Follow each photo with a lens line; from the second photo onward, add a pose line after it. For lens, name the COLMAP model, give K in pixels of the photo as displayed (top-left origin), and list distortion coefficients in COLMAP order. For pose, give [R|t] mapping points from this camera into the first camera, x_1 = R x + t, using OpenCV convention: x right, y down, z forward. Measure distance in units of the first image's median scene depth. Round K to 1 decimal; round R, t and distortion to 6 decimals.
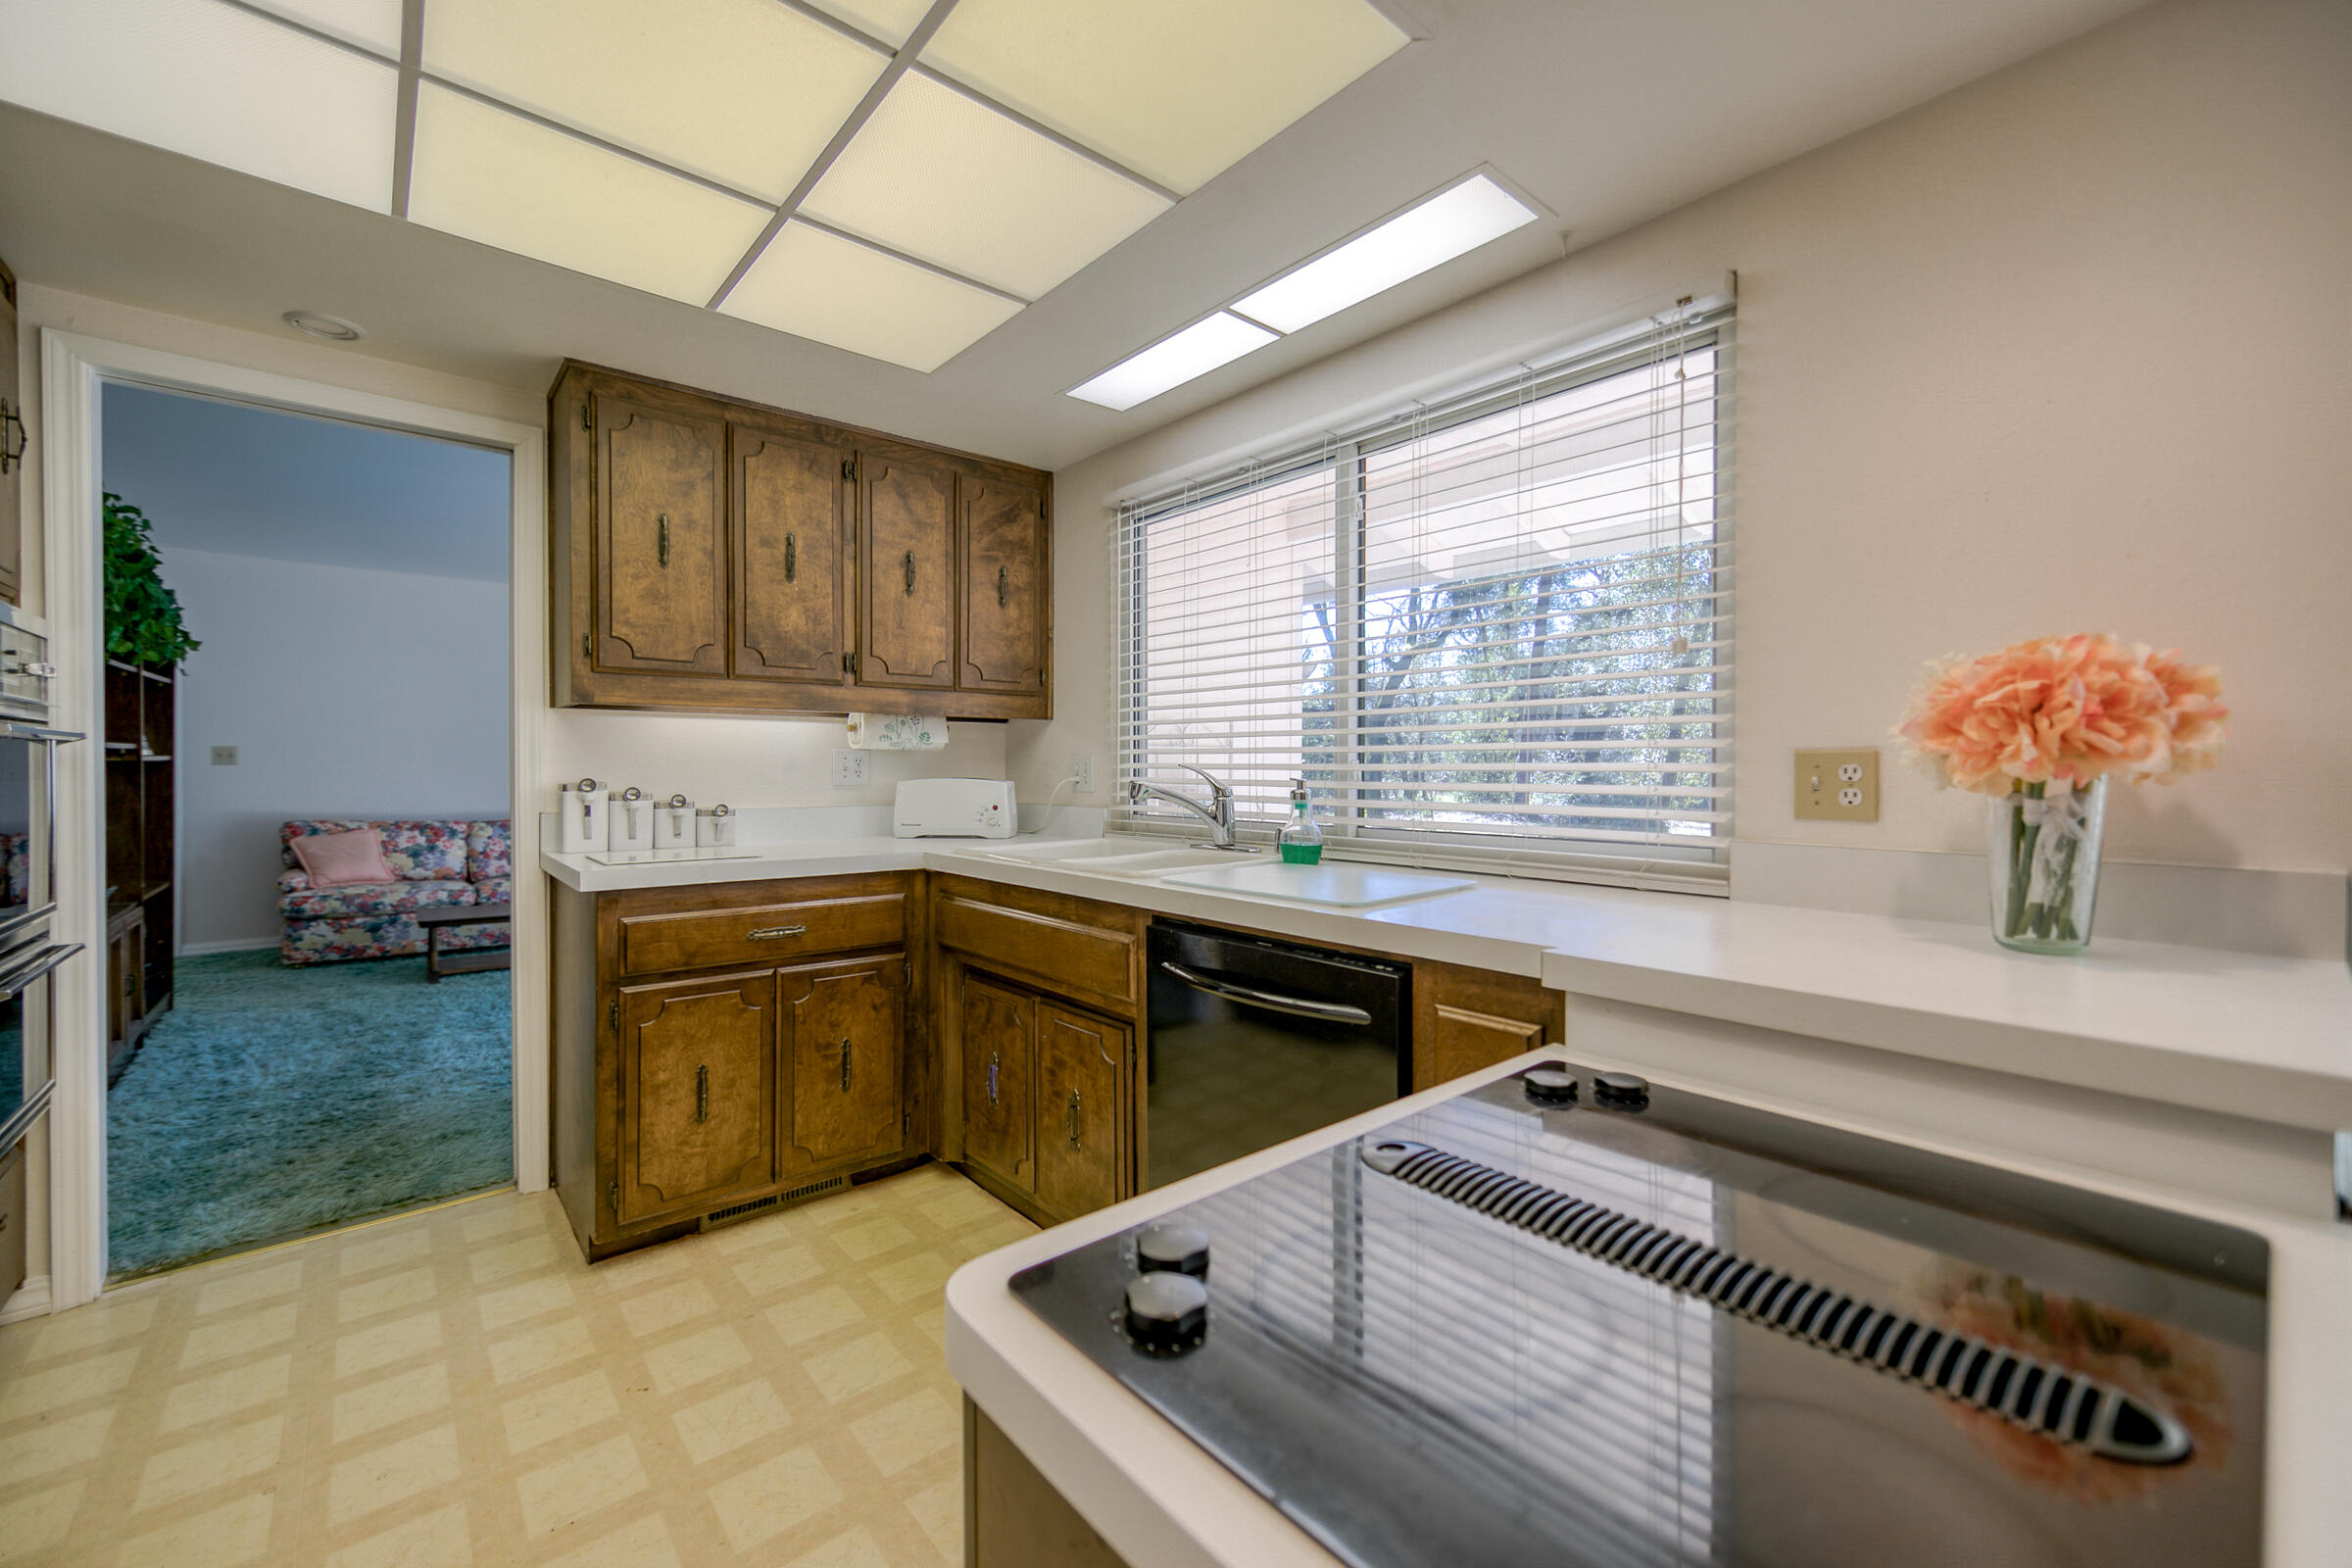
lens RADIAL K [[928.7, 0, 1176.4], [0, 928.7, 777.9], [0, 0, 1]] dist [-0.006018, 0.001829]
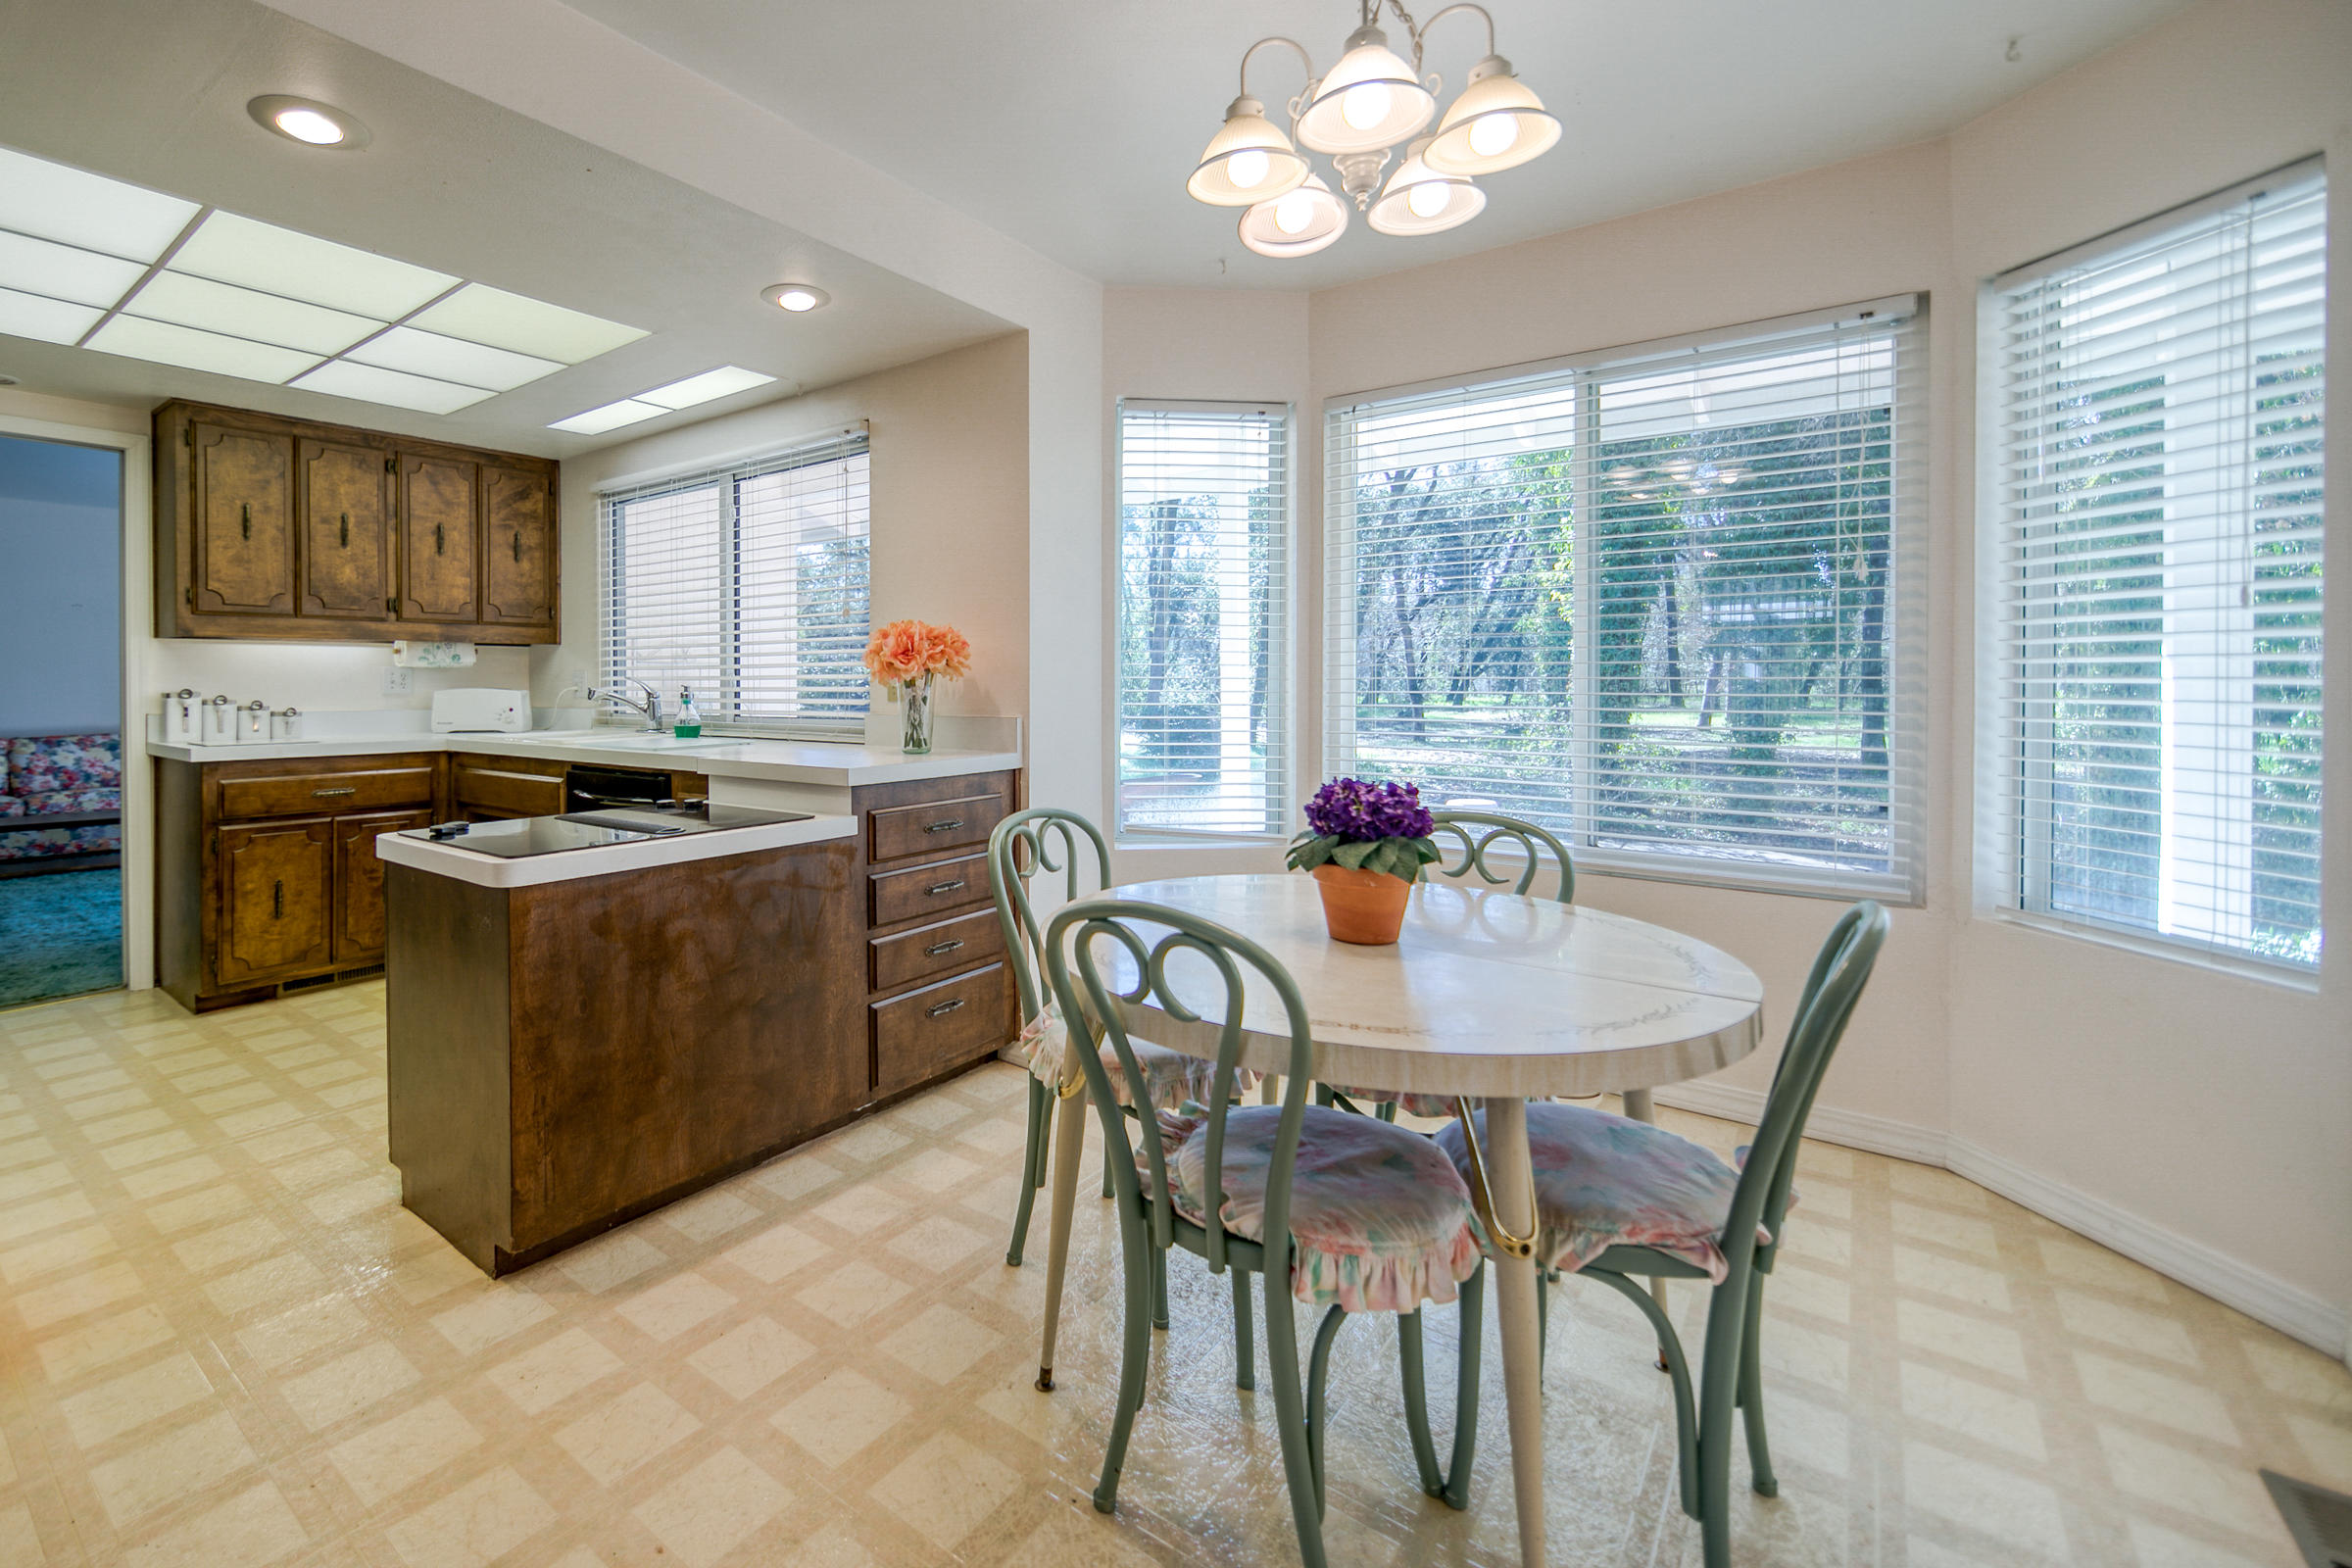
lens RADIAL K [[1046.4, 0, 1021.5], [0, 1046.4, 688.9], [0, 0, 1]] dist [-0.001579, -0.000574]
pose [[0.986886, -0.006311, 0.161298, 0.344361], [0.007288, 0.999958, -0.005469, 0.018117], [-0.161257, 0.006573, 0.986891, -0.738123]]
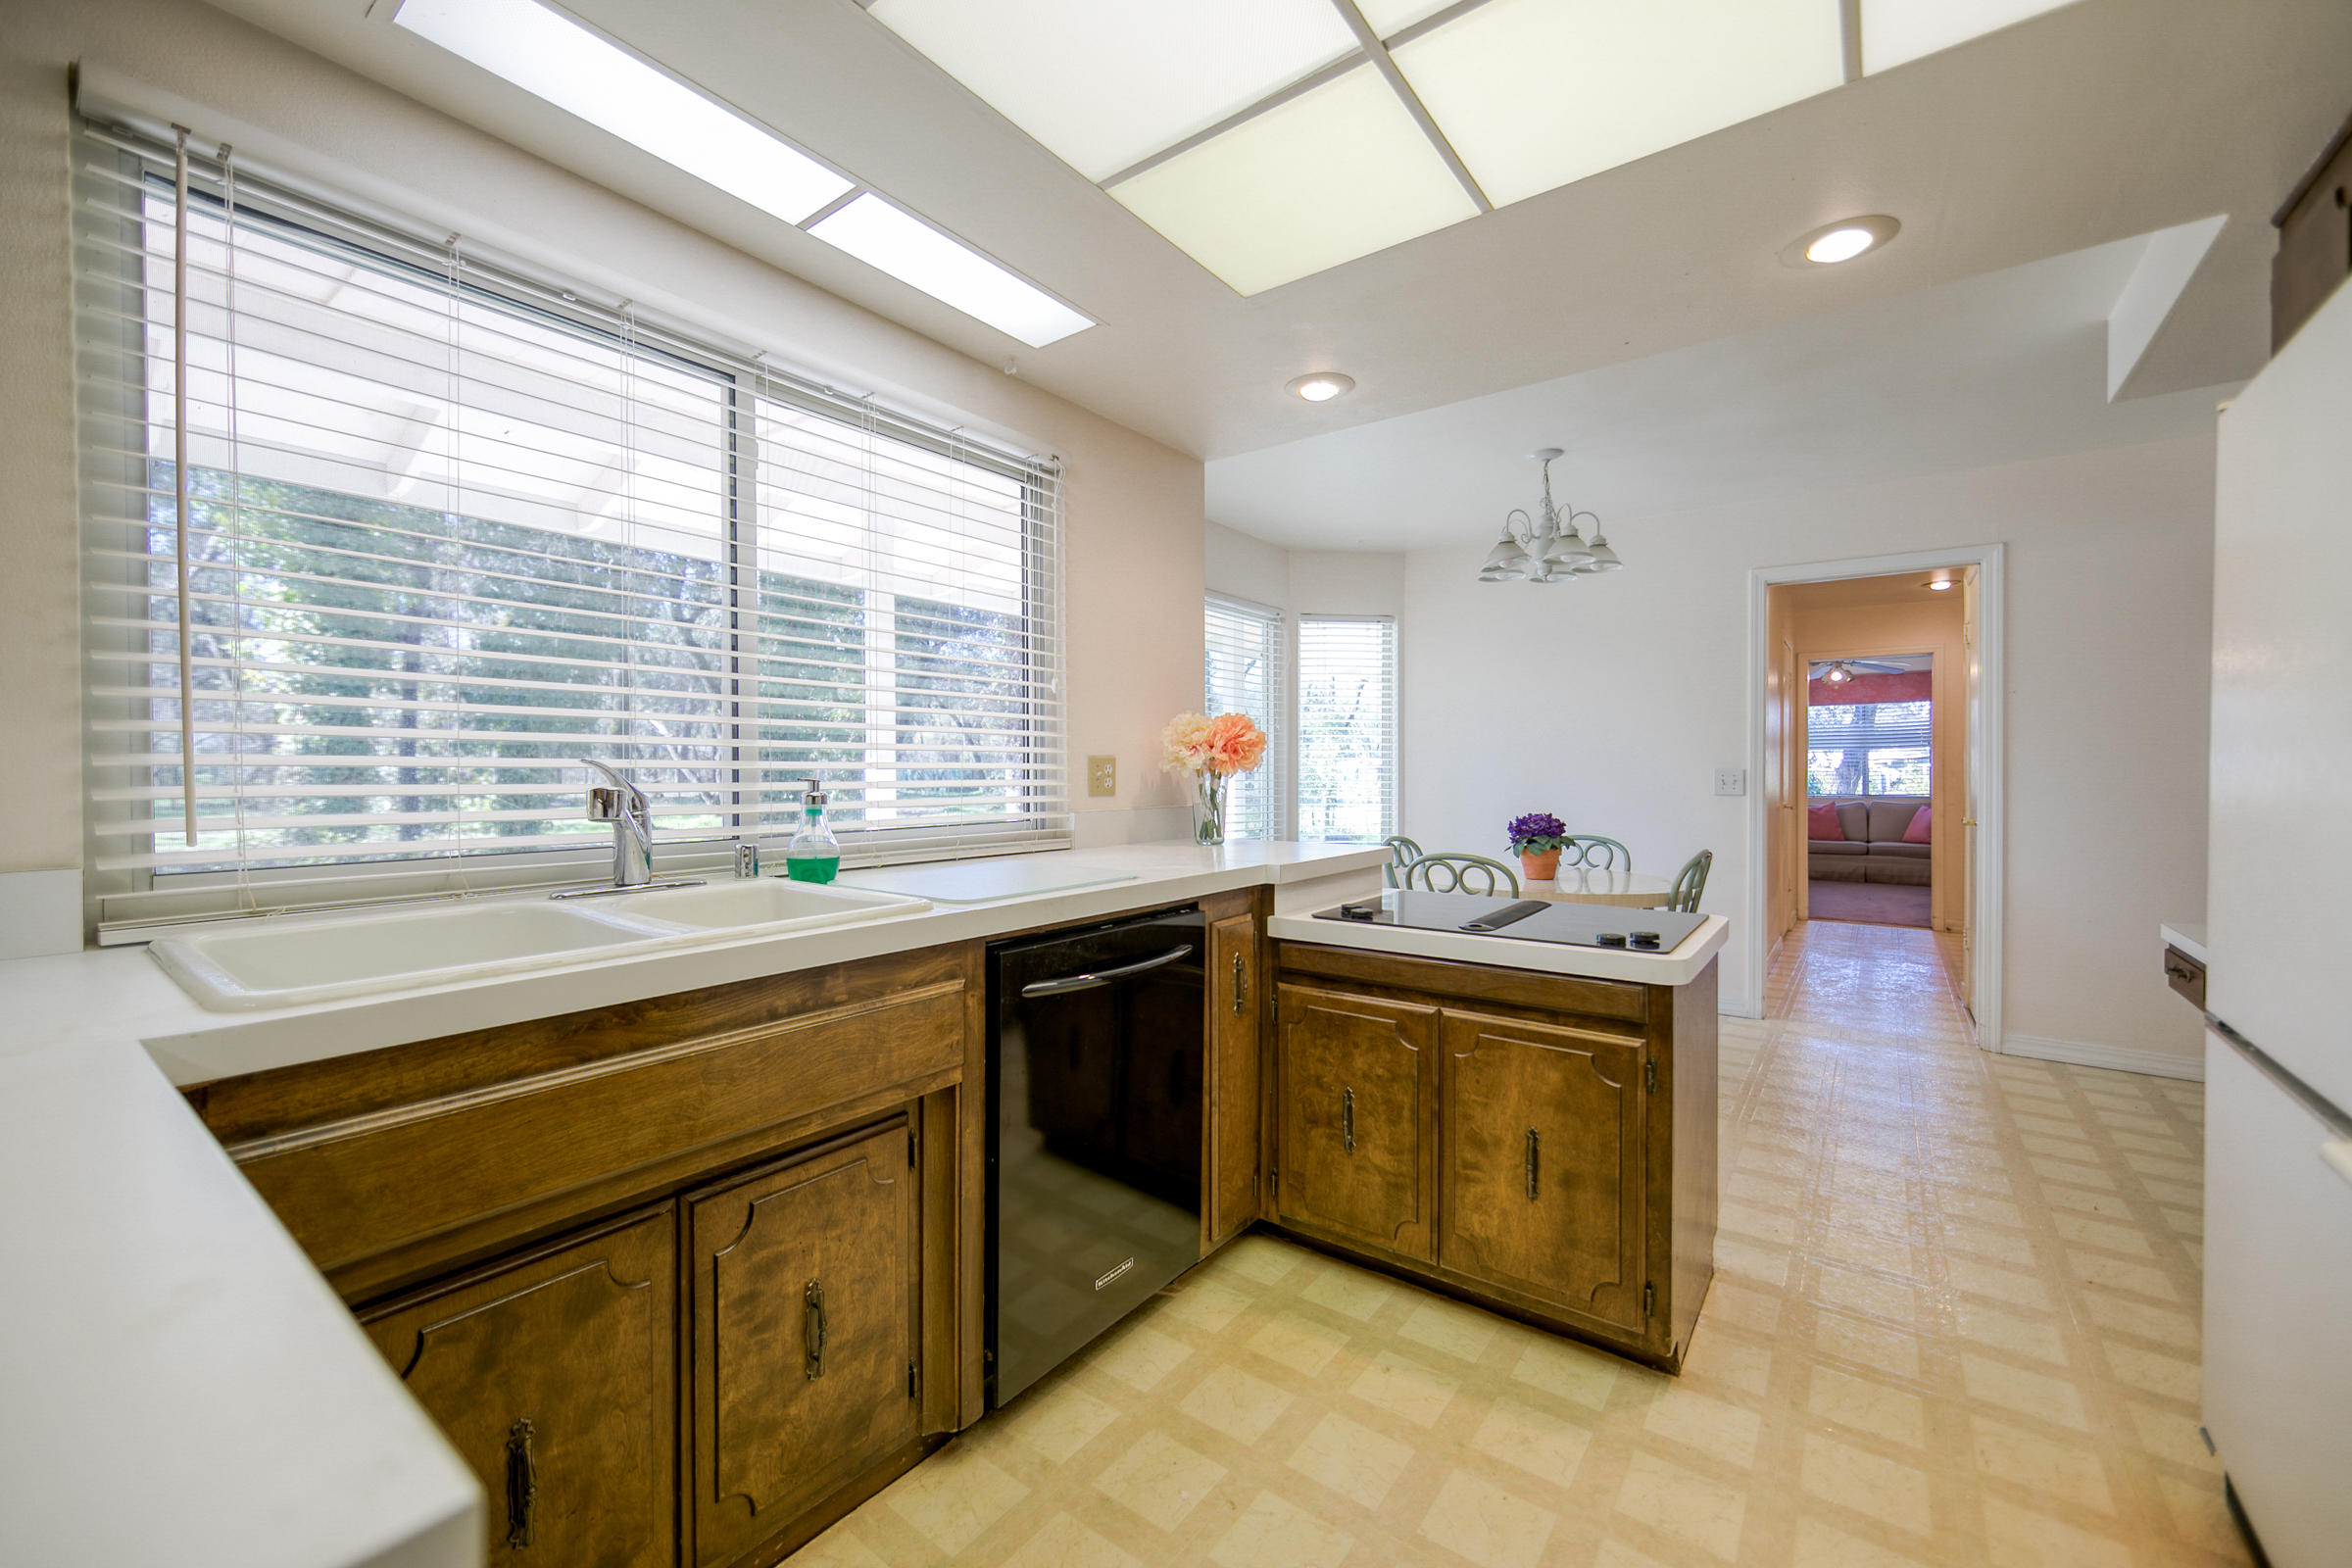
lens RADIAL K [[928.7, 0, 1167.2], [0, 928.7, 783.8], [0, 0, 1]] dist [-0.006018, 0.001829]
pose [[-0.202130, -0.012207, 0.979283, -0.612921], [0.011513, 0.999824, 0.014839, -0.003175], [-0.979291, 0.014274, -0.201954, 0.712217]]
